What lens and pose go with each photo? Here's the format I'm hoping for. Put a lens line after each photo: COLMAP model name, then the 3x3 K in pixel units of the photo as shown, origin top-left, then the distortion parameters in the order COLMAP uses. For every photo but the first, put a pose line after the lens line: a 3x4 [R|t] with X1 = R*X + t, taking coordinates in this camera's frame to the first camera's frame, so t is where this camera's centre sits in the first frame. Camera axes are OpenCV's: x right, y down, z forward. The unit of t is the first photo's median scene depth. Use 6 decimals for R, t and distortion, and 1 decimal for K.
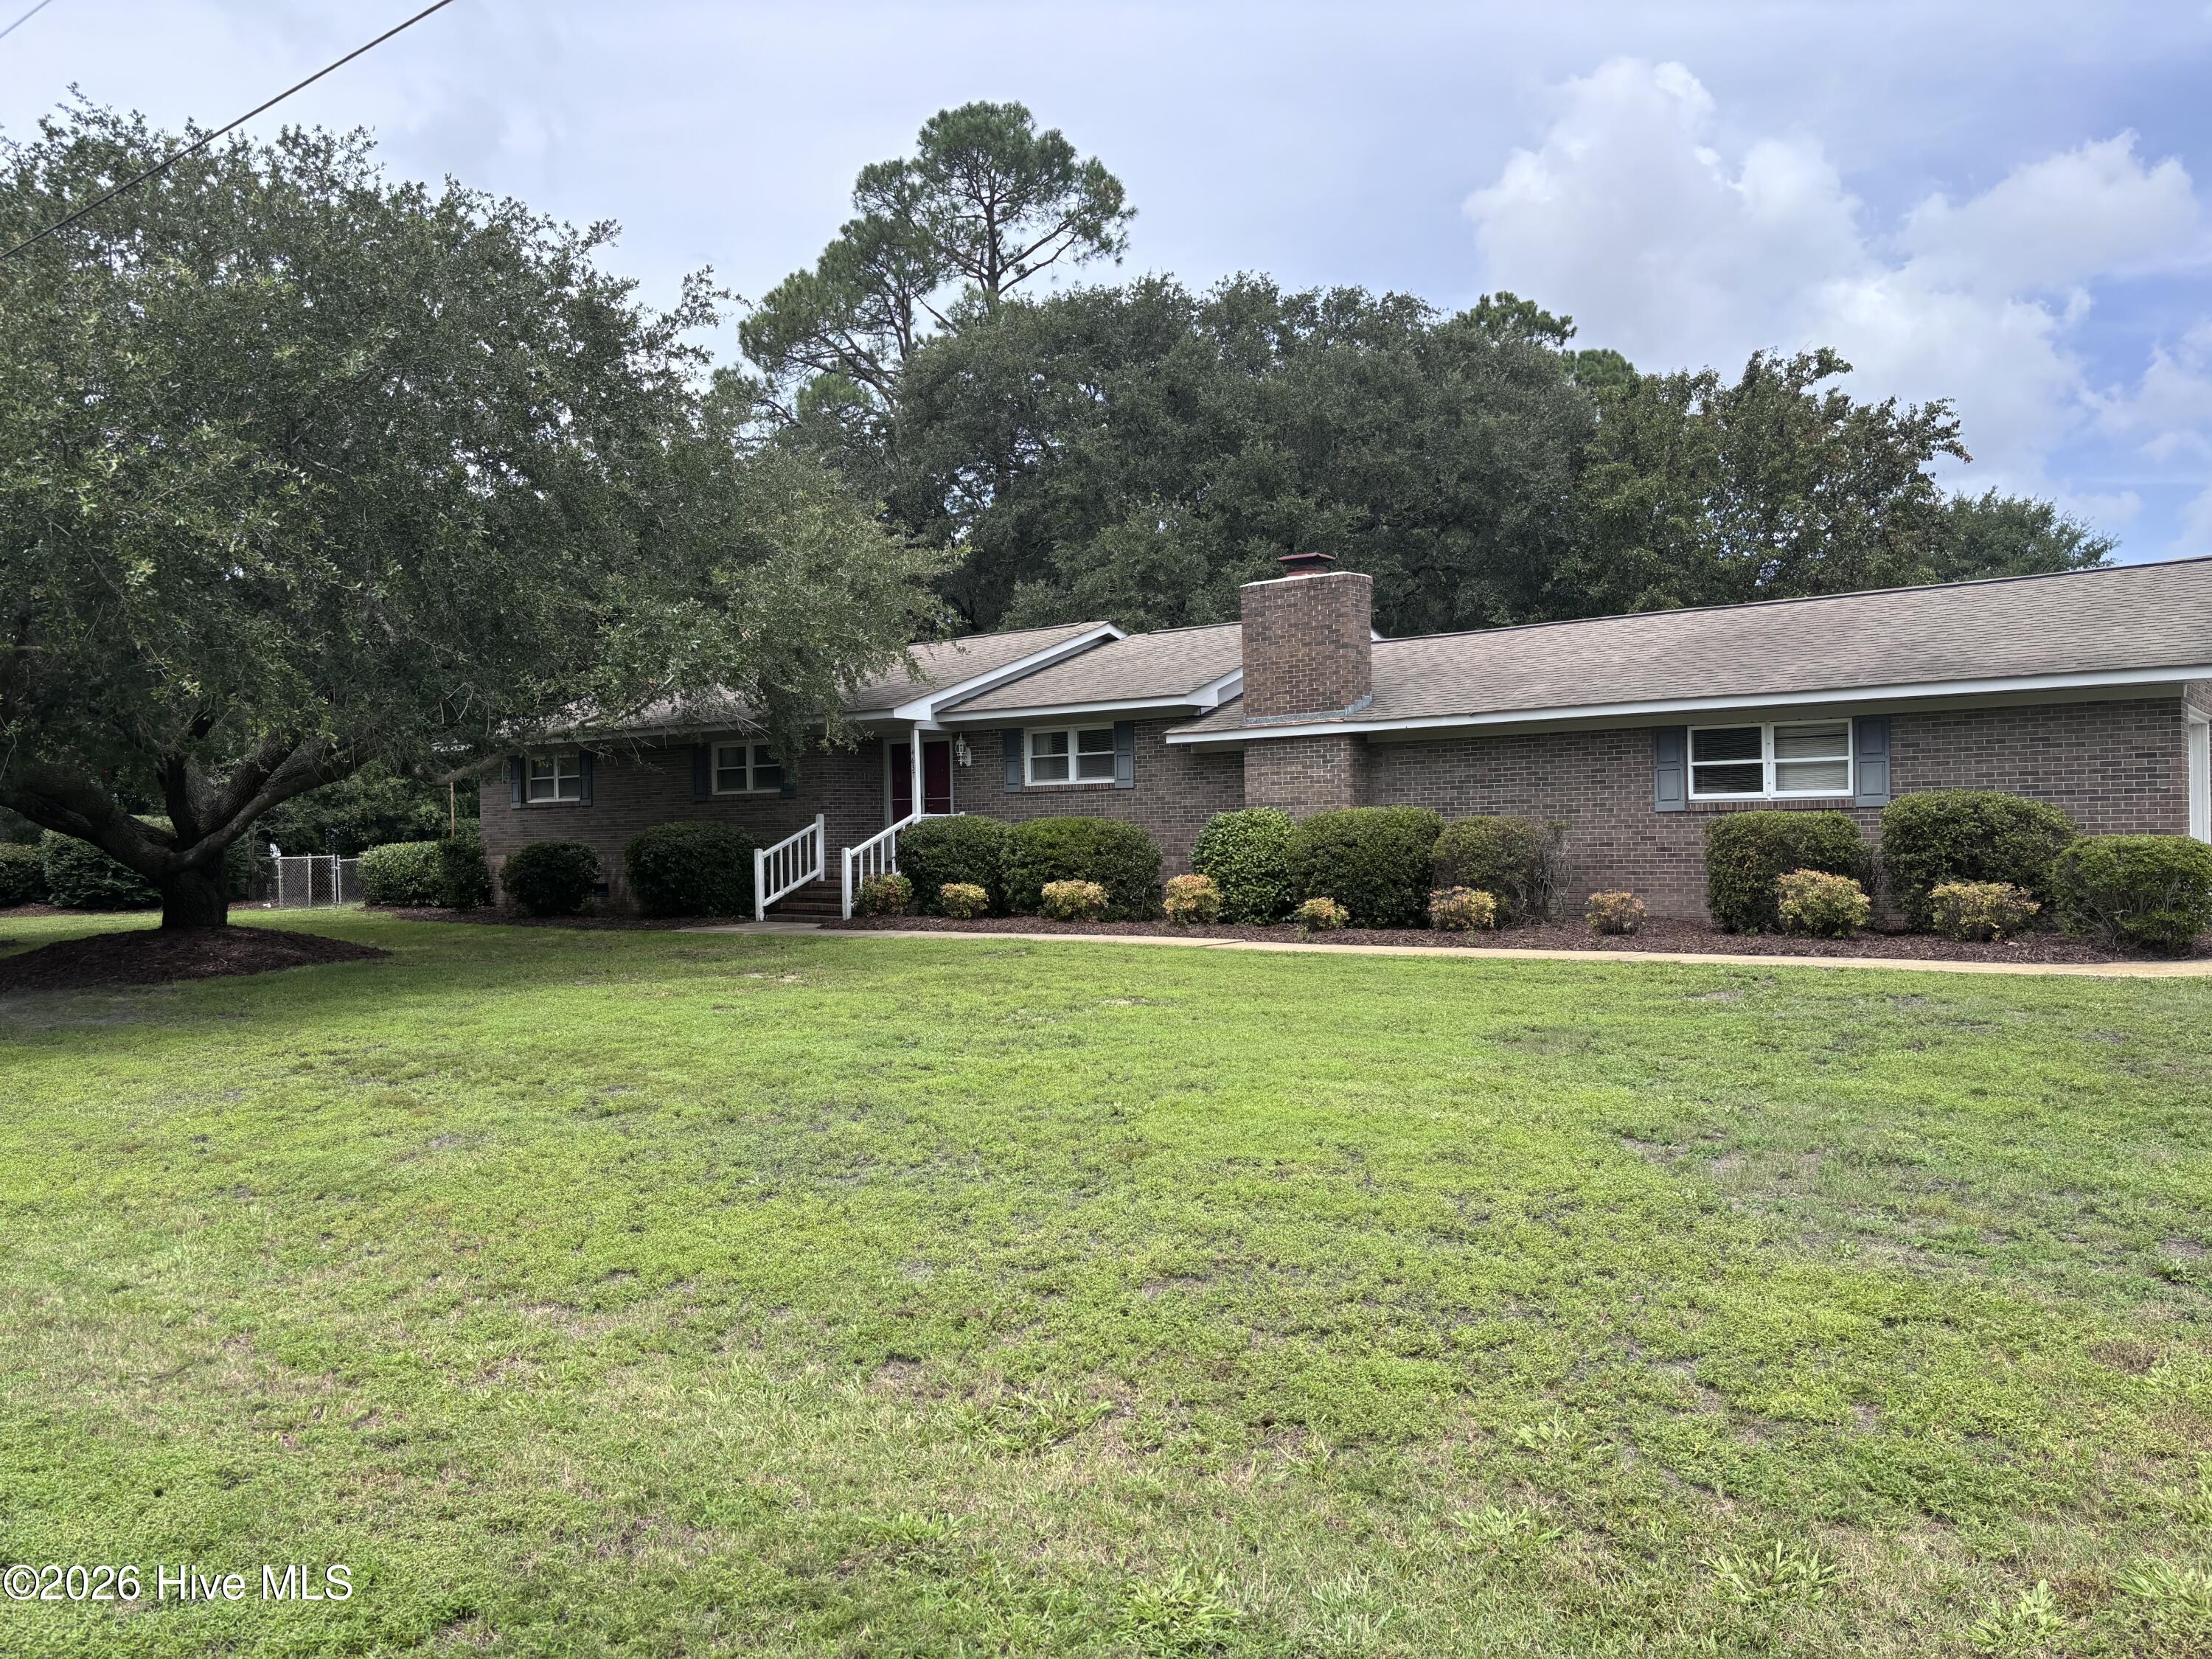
lens RADIAL K [[1686.1, 0, 1099.4], [0, 1686.1, 876.7], [0, 0, 1]] dist [0.027305, -0.007345]
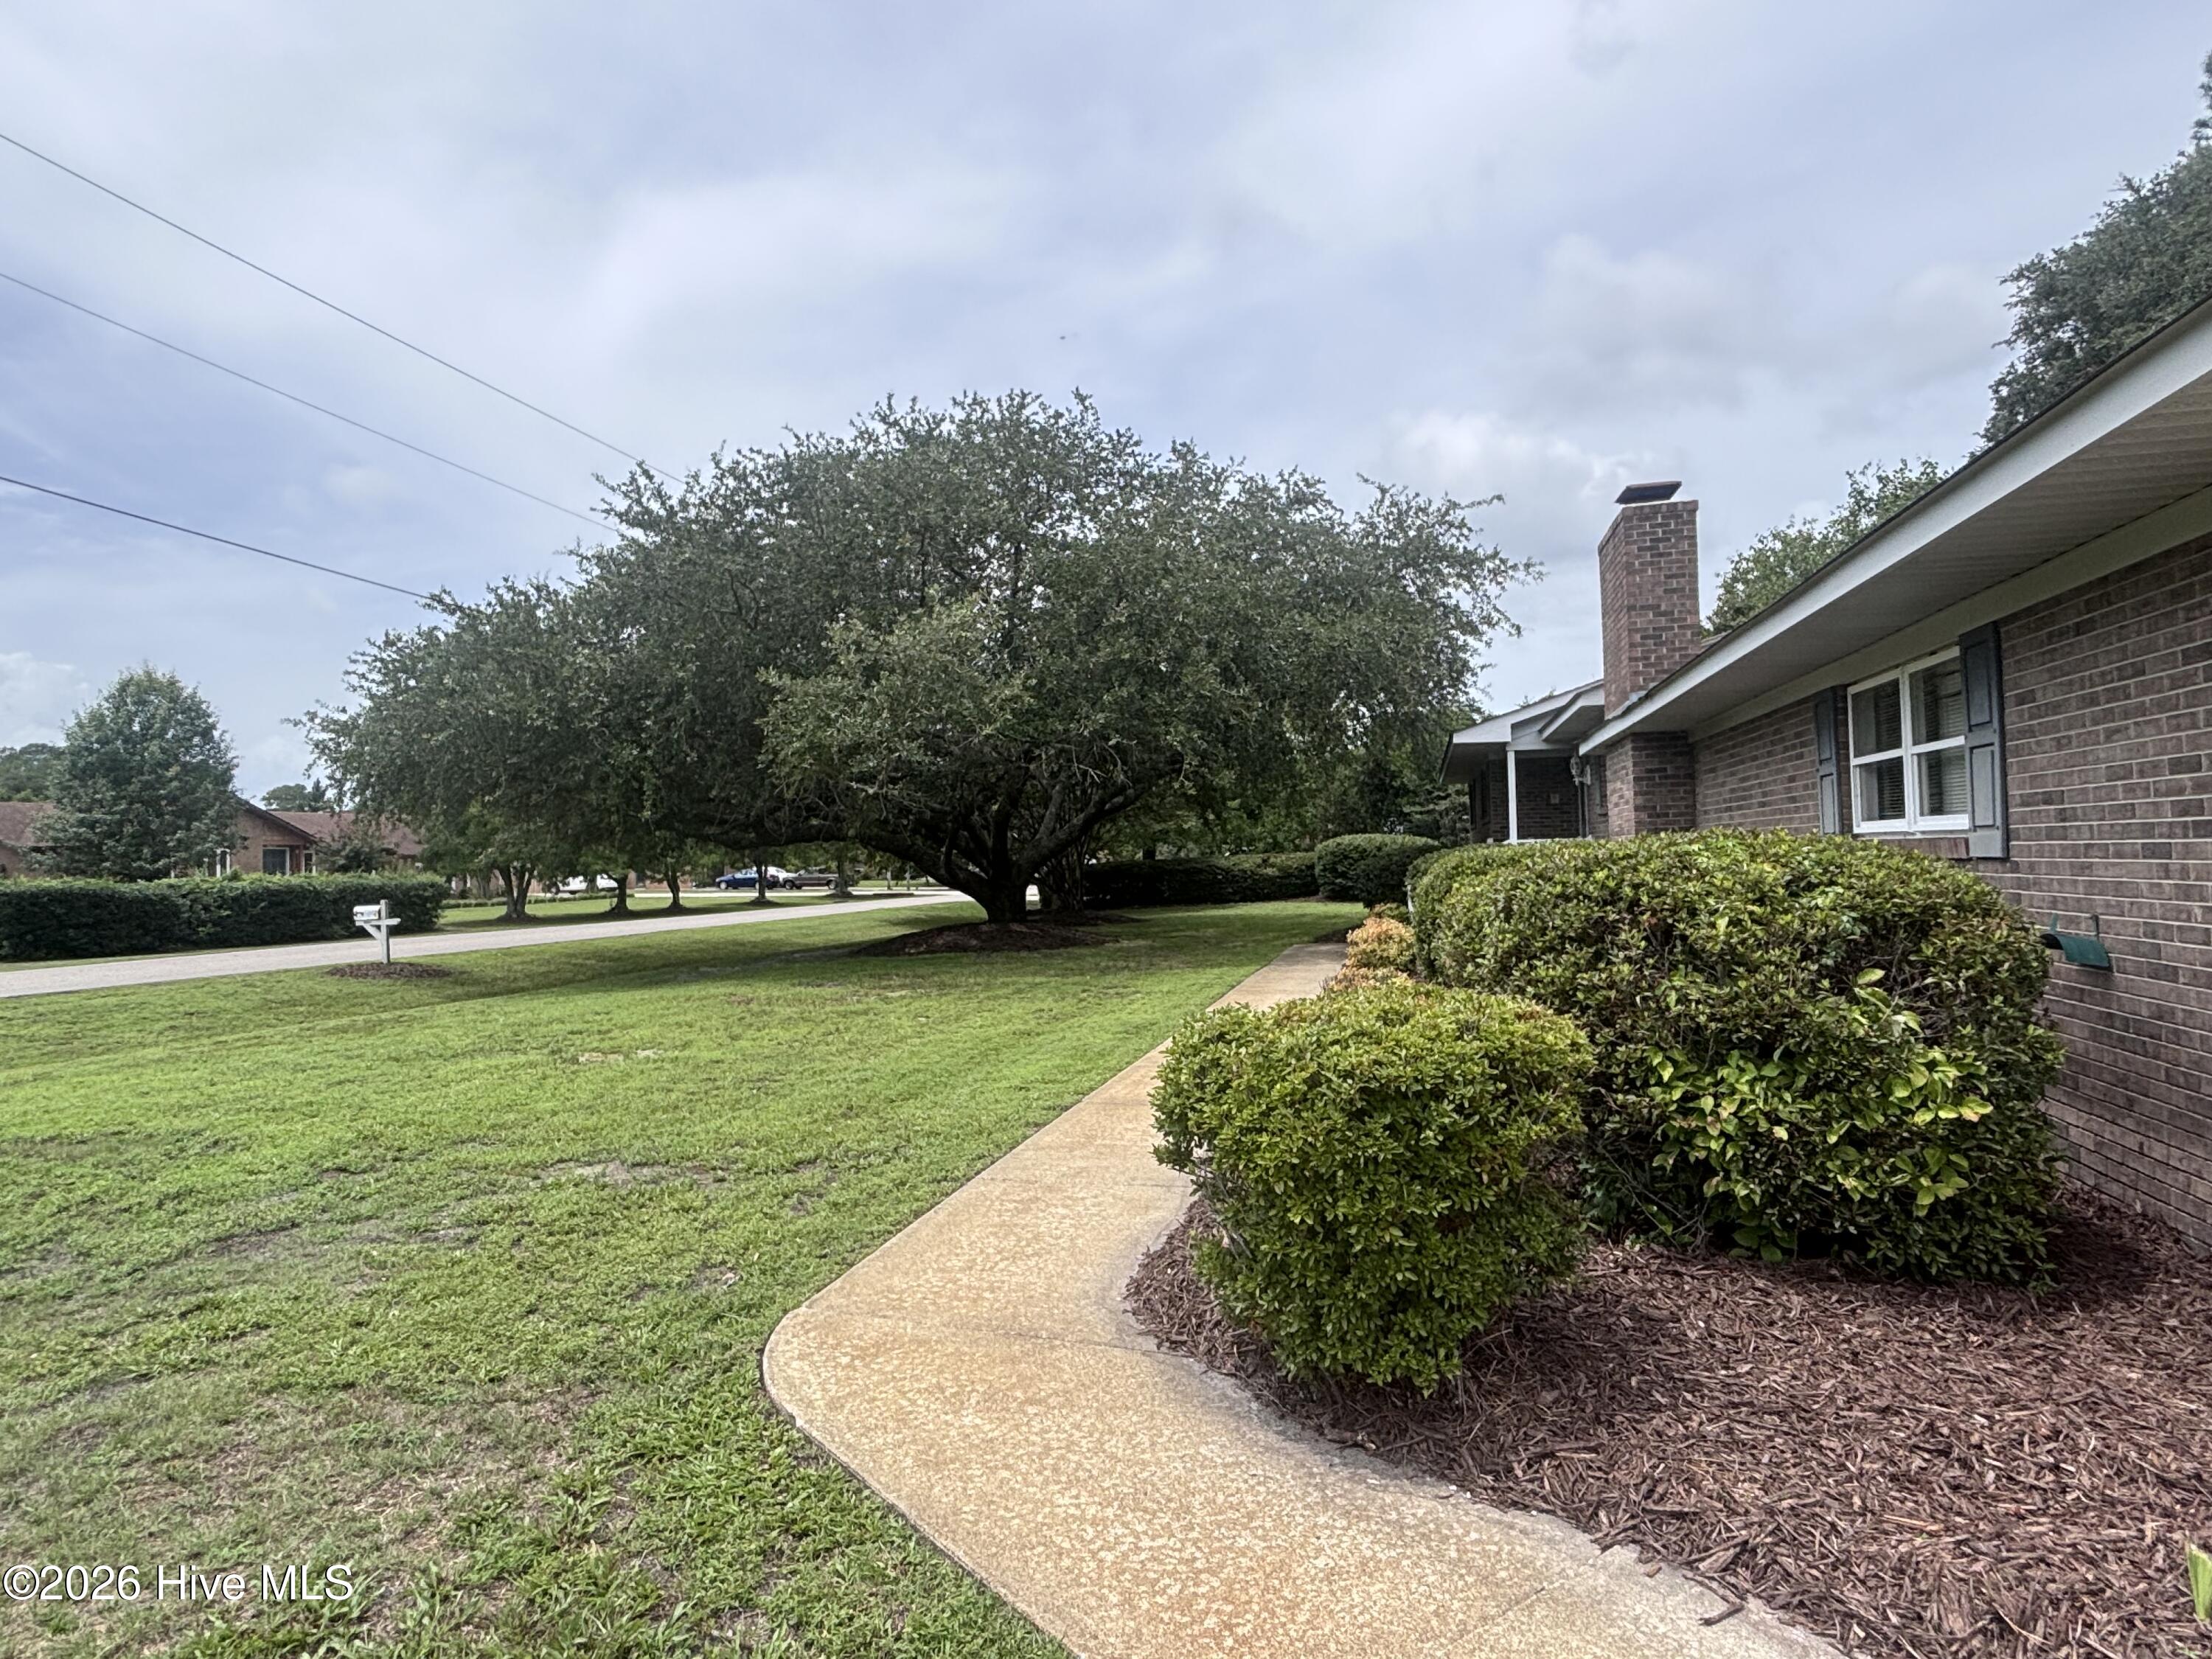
lens RADIAL K [[1302.7, 0, 1106.0], [0, 1302.7, 829.5], [0, 0, 1]] dist [0.057016, -0.086352]
pose [[0.392412, -0.005927, -0.919770, 0.610146], [-0.016236, 0.999779, -0.013370, -0.037498], [0.919646, 0.020180, 0.392229, 0.637370]]
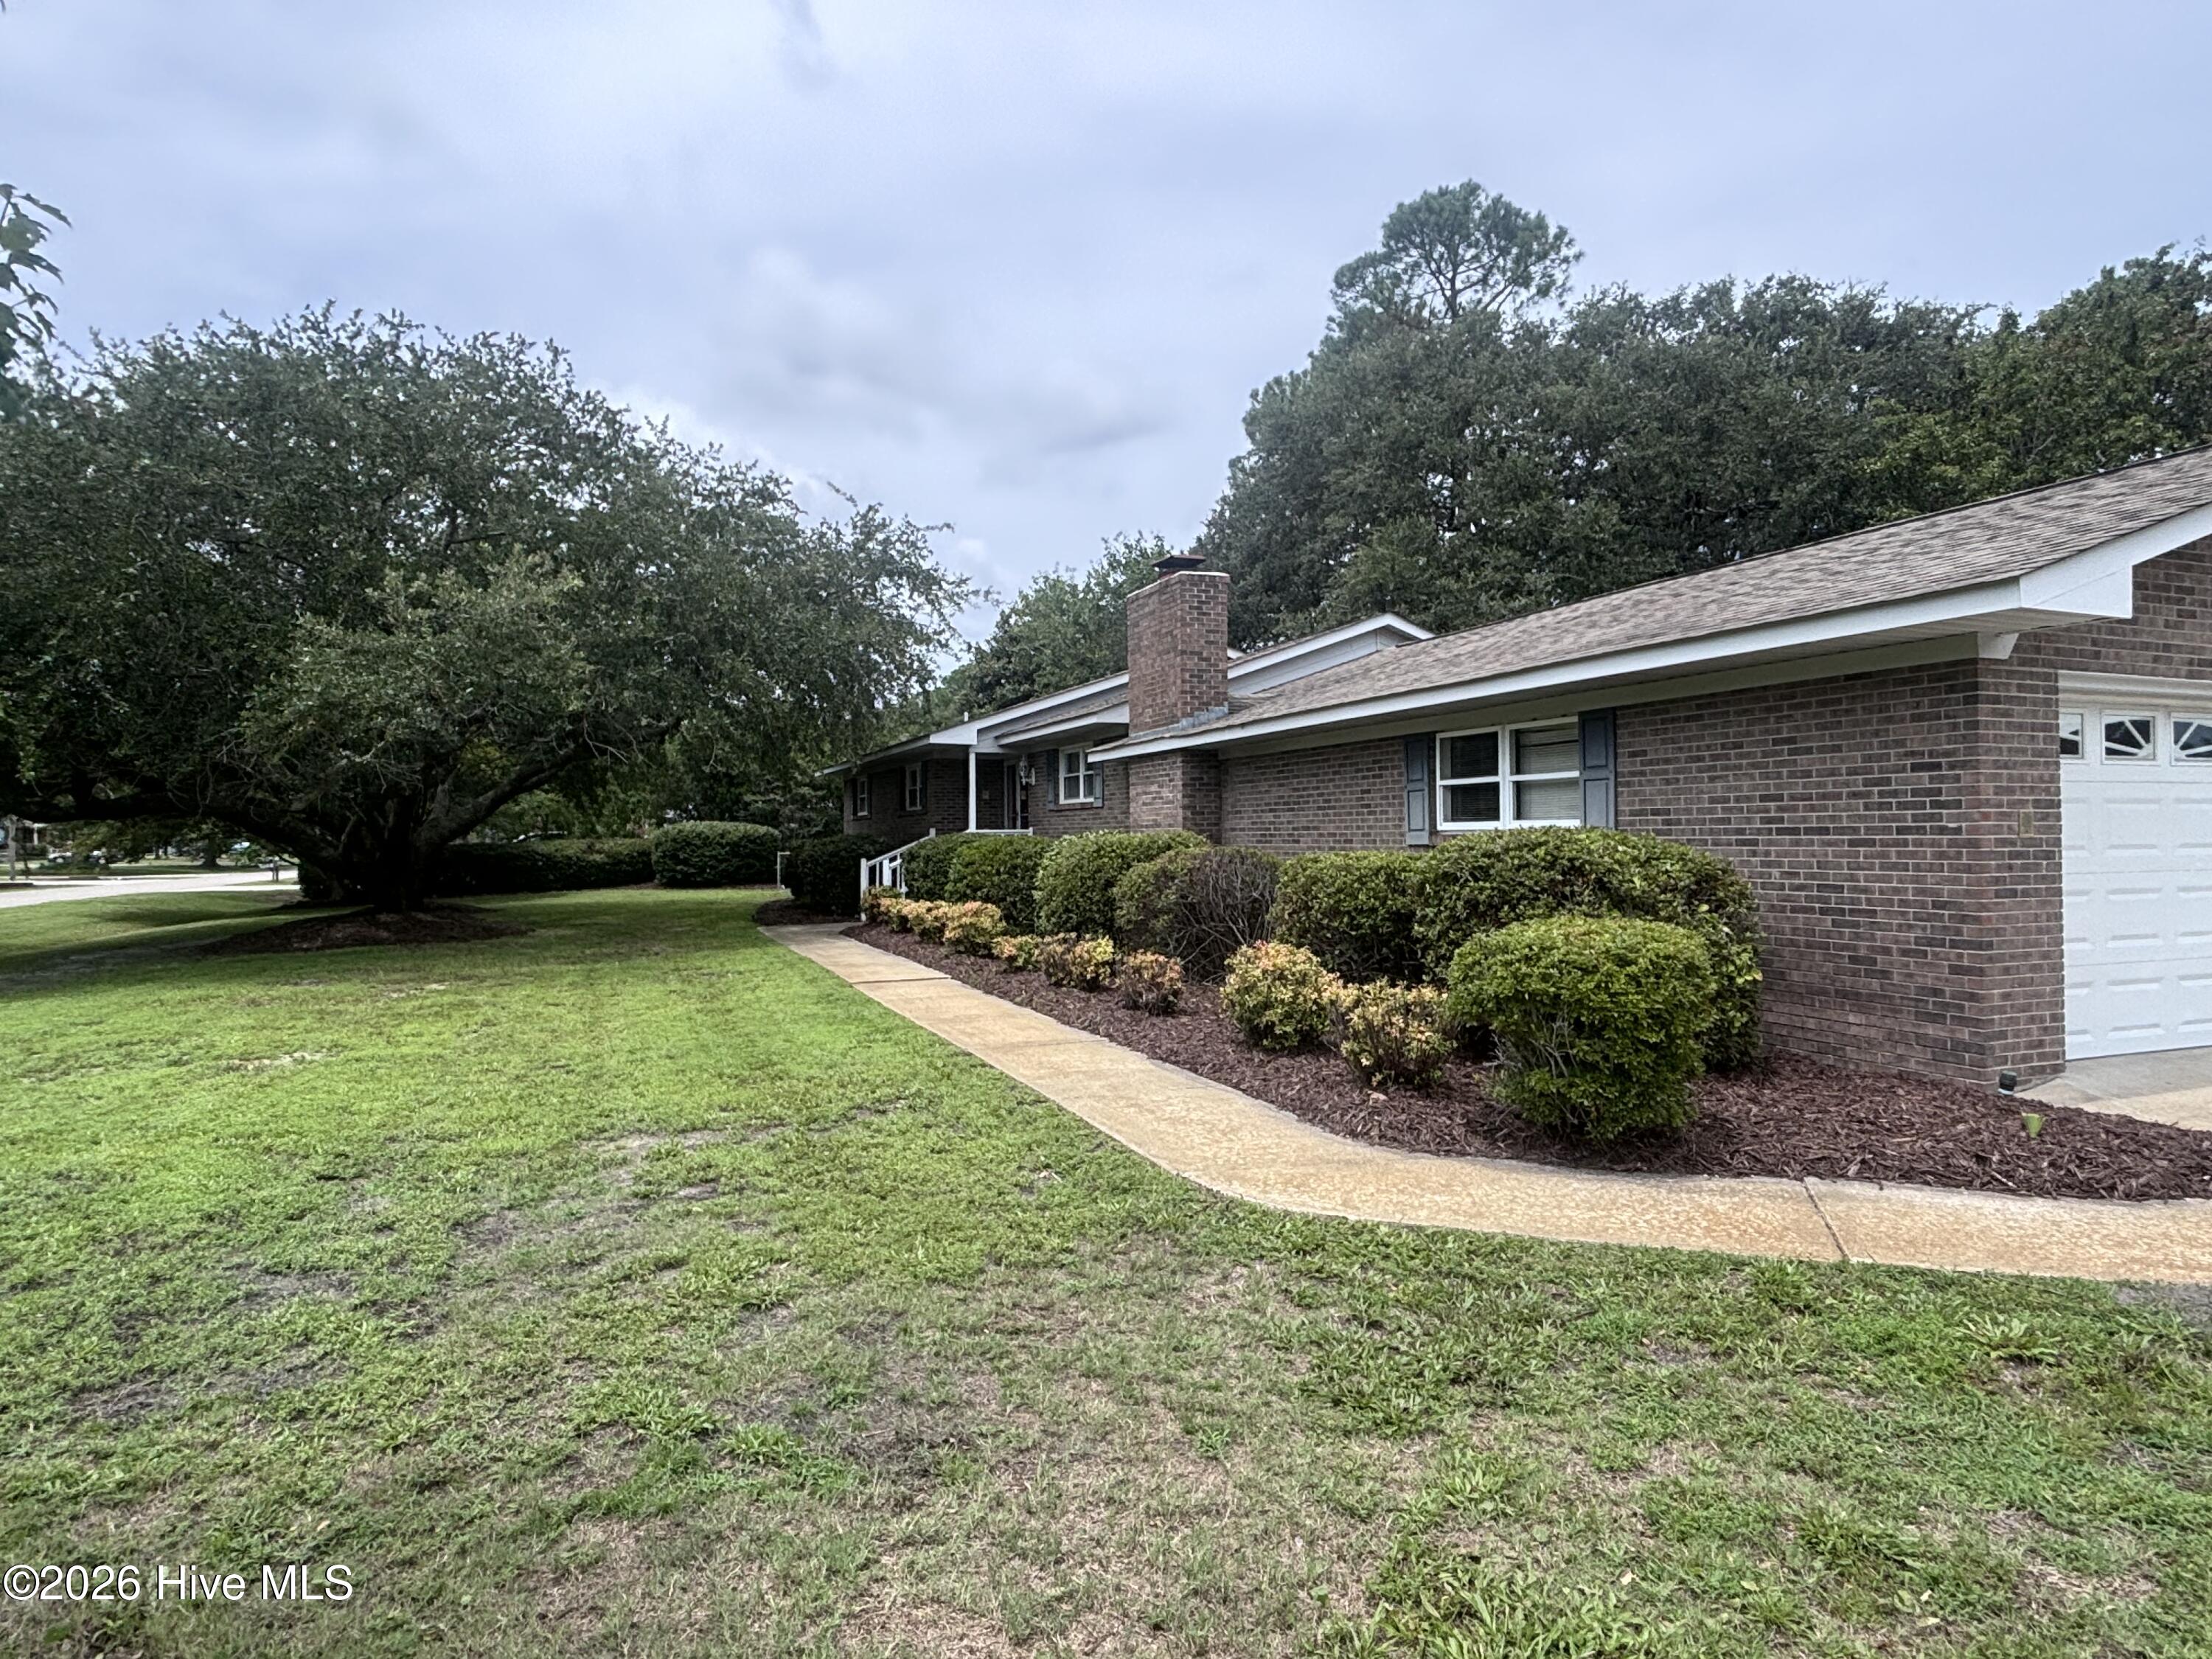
lens RADIAL K [[1302.7, 0, 1106.0], [0, 1302.7, 829.5], [0, 0, 1]] dist [0.057016, -0.086352]
pose [[0.849592, 0.014722, -0.527234, 0.523611], [-0.030044, 0.999338, -0.020509, -0.028967], [0.526584, 0.033264, 0.849472, 0.419900]]
